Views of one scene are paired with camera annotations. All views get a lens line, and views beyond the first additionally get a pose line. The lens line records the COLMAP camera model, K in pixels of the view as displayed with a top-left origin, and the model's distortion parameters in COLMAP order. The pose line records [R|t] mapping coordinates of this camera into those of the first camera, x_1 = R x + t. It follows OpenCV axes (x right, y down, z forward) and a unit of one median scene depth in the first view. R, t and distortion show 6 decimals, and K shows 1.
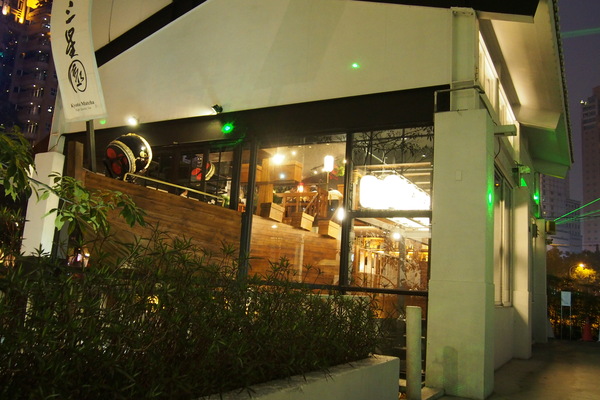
lens RADIAL K [[515.6, 0, 300.0], [0, 515.6, 200.0], [0, 0, 1]] dist [-0.046151, 0.031104]
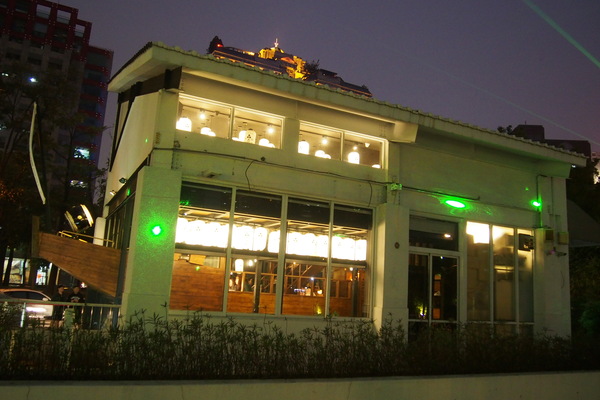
lens RADIAL K [[515.6, 0, 300.0], [0, 515.6, 200.0], [0, 0, 1]] dist [-0.046151, 0.031104]
pose [[0.828696, -0.114360, -0.547891, 1.065074], [0.087119, 0.993328, -0.075567, 0.034493], [0.552877, 0.014890, 0.833130, 0.056583]]
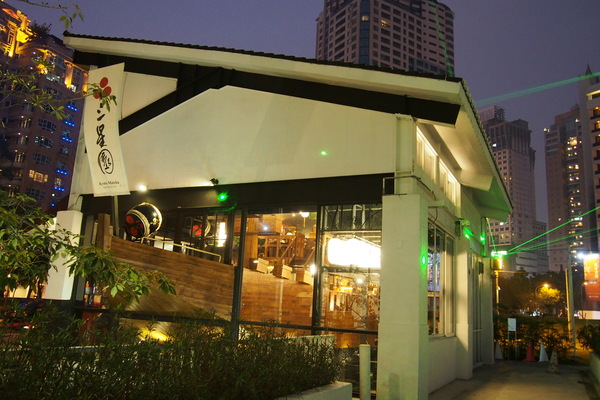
lens RADIAL K [[515.6, 0, 300.0], [0, 515.6, 200.0], [0, 0, 1]] dist [-0.046151, 0.031104]
pose [[0.999115, -0.000988, 0.042052, -0.005751], [0.002422, 0.999416, -0.034075, -0.089518], [-0.041994, 0.034147, 0.998534, -0.253119]]
